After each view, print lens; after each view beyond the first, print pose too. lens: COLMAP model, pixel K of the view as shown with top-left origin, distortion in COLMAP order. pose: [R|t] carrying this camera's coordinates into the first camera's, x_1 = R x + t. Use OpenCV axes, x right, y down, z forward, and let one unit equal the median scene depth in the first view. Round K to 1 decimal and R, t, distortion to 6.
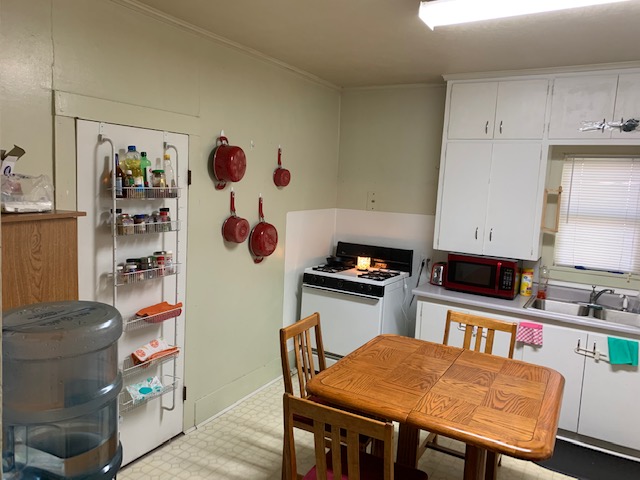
lens RADIAL K [[482.1, 0, 319.4], [0, 482.1, 229.2], [0, 0, 1]] dist [0.004783, 0.005601]
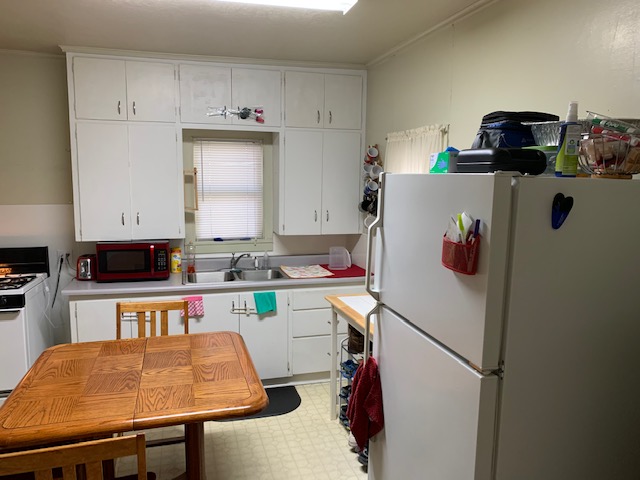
lens RADIAL K [[477.7, 0, 320.0], [0, 477.7, 240.0], [0, 0, 1]] dist [0.003380, -0.002875]
pose [[0.694496, -0.140868, 0.705572, -0.091788], [0.098602, 0.990028, 0.100606, -0.008406], [-0.712708, -0.000300, 0.701460, 0.054361]]
